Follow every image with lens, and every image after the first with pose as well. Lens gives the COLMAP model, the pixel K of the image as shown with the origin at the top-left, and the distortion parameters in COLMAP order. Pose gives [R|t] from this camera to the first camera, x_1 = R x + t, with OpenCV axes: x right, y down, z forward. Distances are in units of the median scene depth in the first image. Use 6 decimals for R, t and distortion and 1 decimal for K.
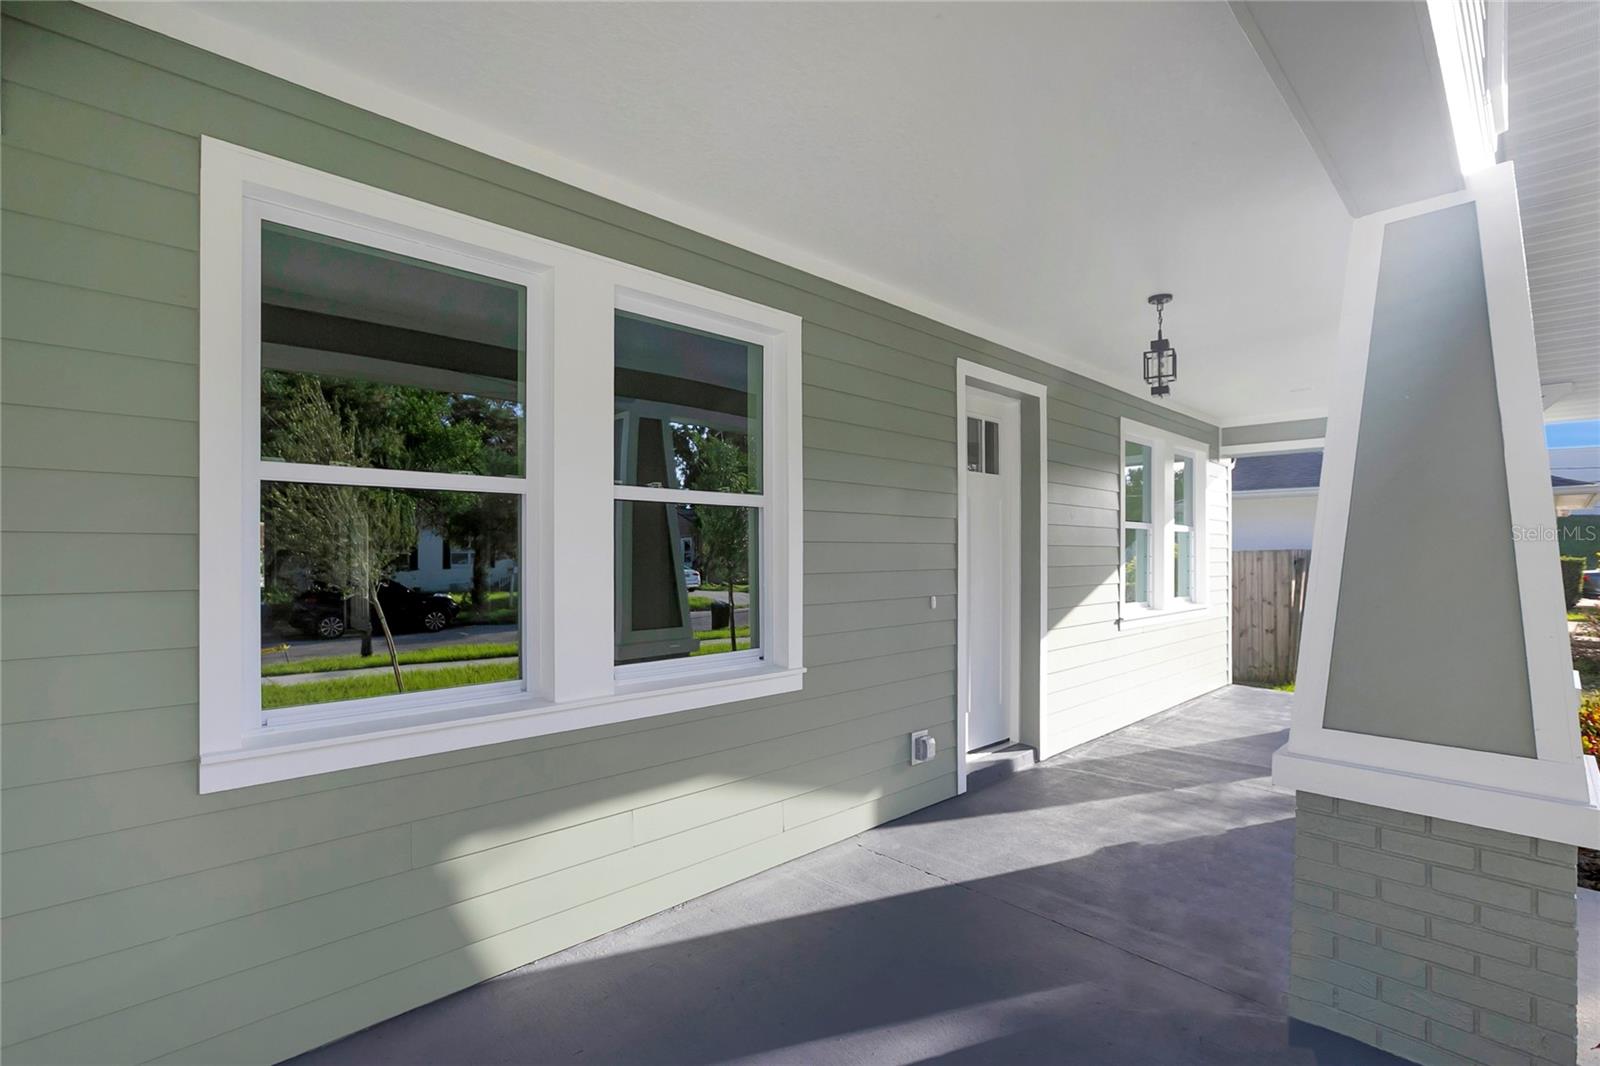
lens RADIAL K [[734.8, 0, 800.0], [0, 734.8, 533.0], [0, 0, 1]] dist [-0.037871, 0.022363]
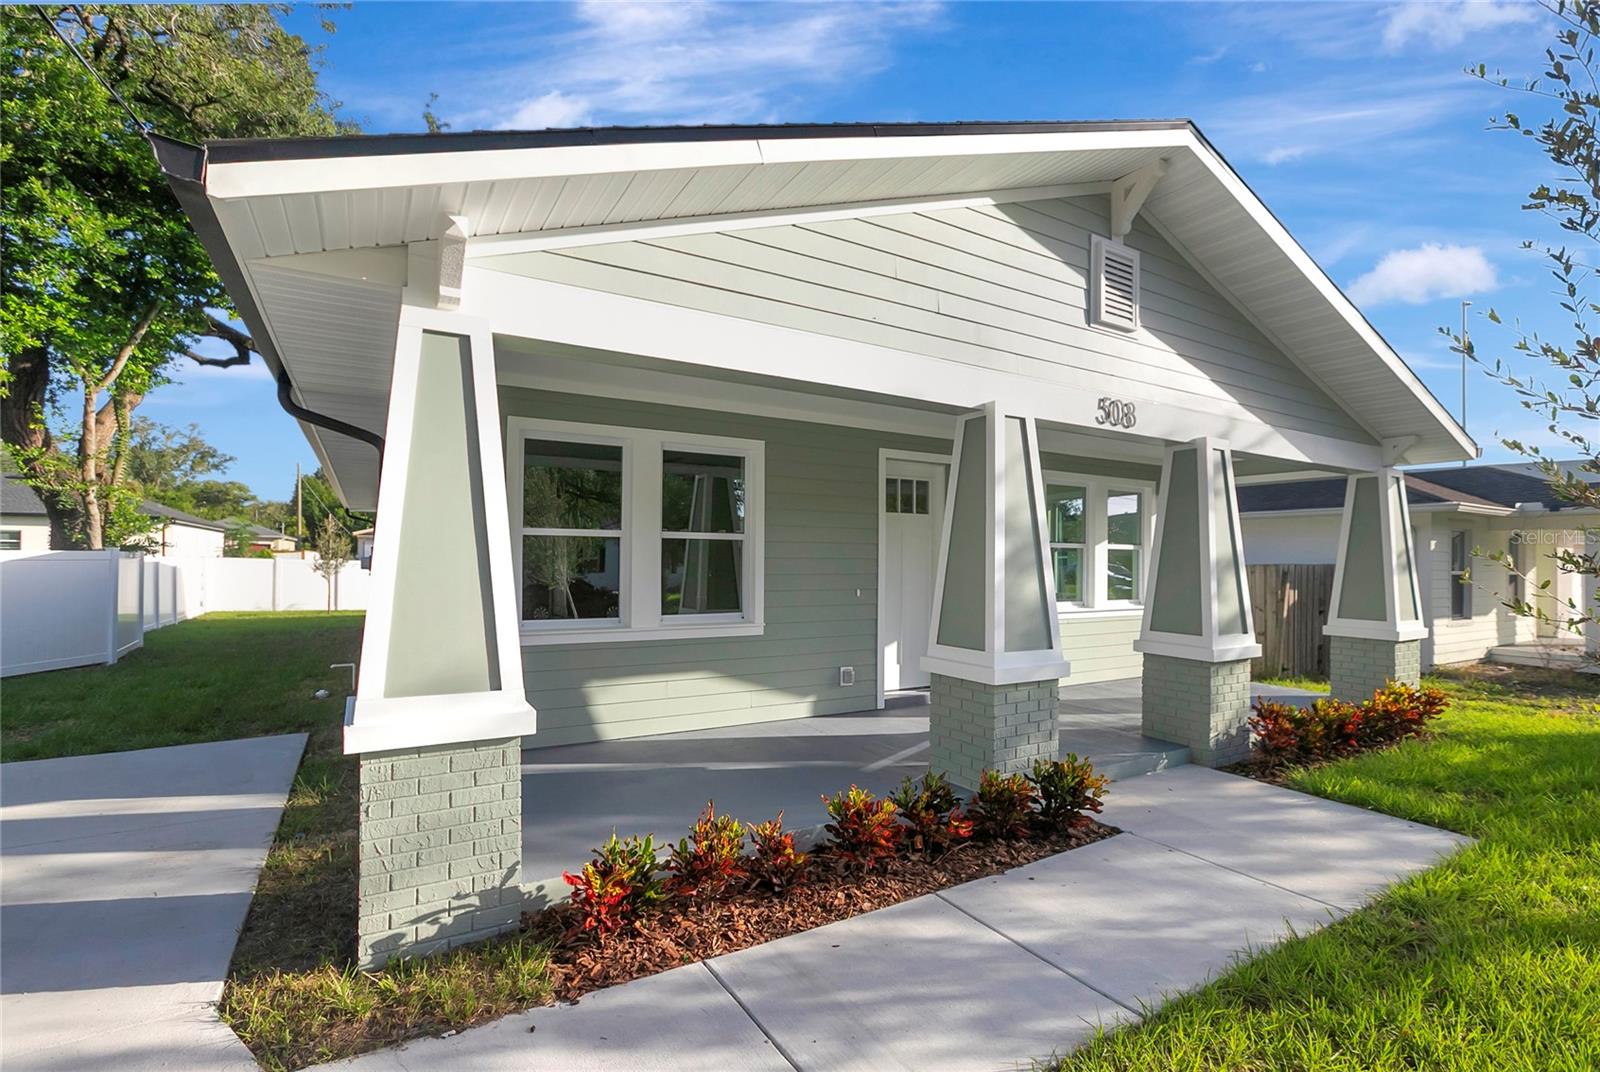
lens RADIAL K [[746.2, 0, 800.0], [0, 746.2, 536.0], [0, 0, 1]] dist [-0.032882, 0.014065]
pose [[0.972305, 0.001466, -0.233709, 0.541630], [-0.003056, 0.999975, -0.006441, -0.032885], [0.233694, 0.006977, 0.972285, -0.860794]]
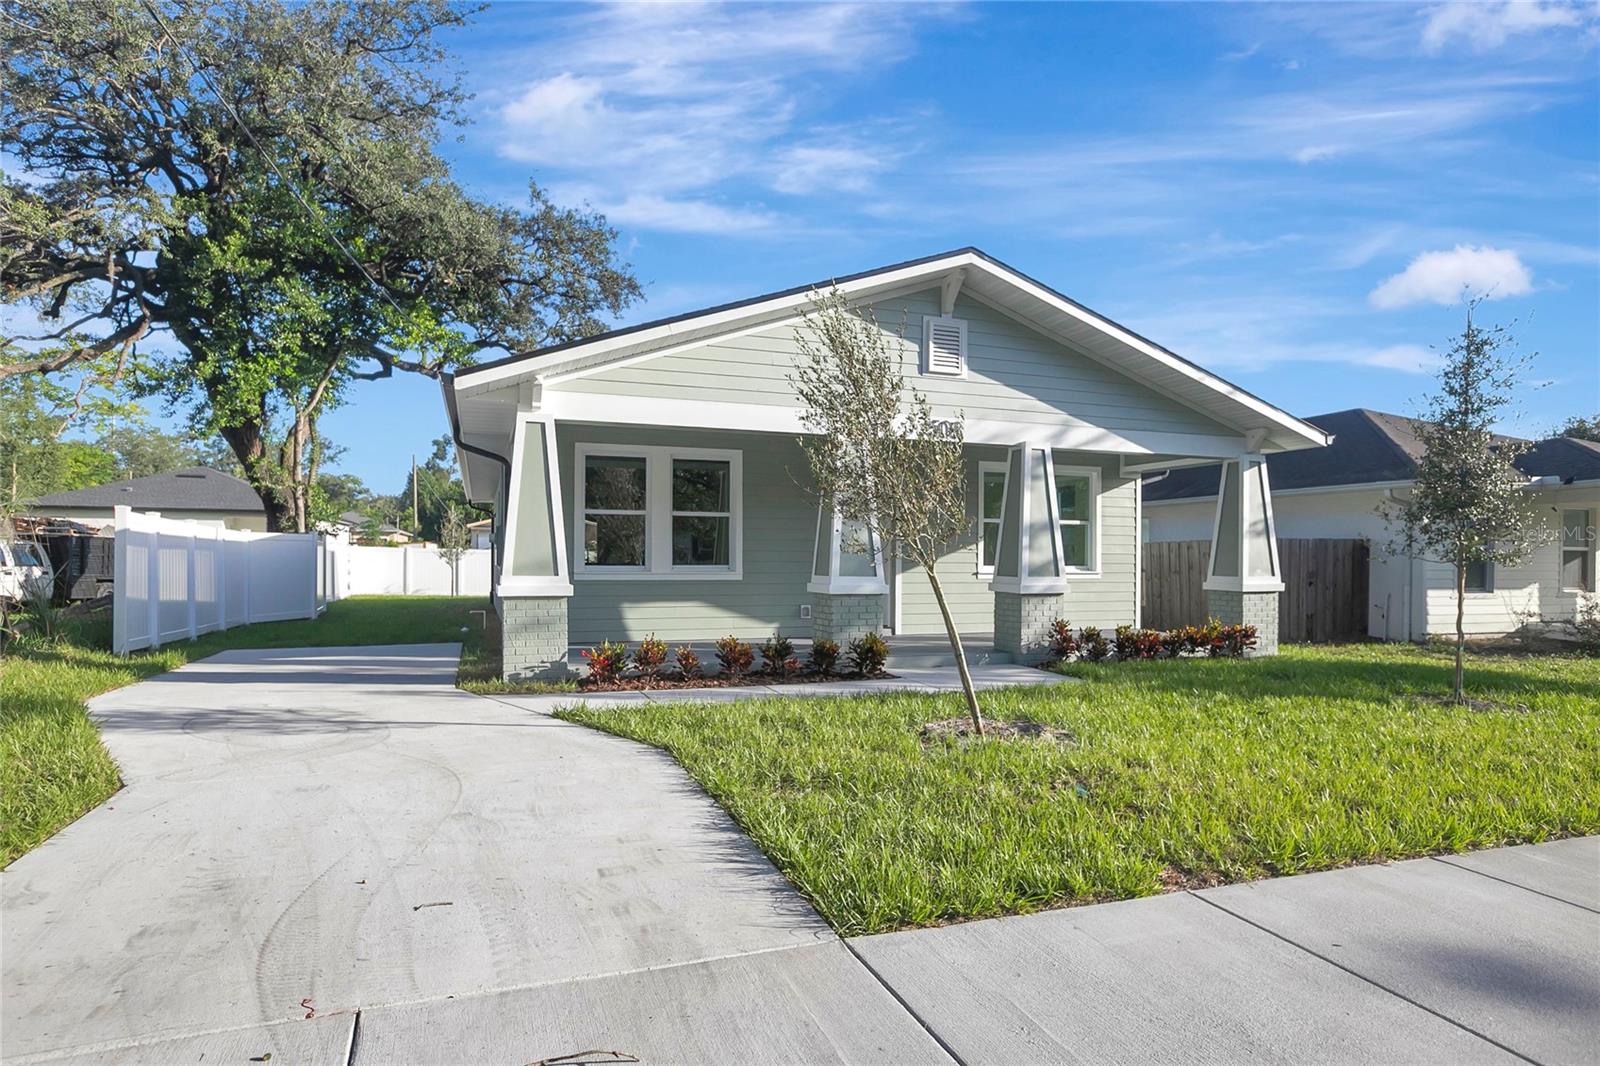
lens RADIAL K [[939.4, 0, 798.6], [0, 939.4, 526.2], [0, 0, 1]] dist [-0.025794, 0.000314]
pose [[0.907714, -0.008470, -0.419503, 1.706321], [0.005123, 0.999945, -0.009104, 0.036893], [0.419557, 0.006115, 0.907708, -2.189159]]
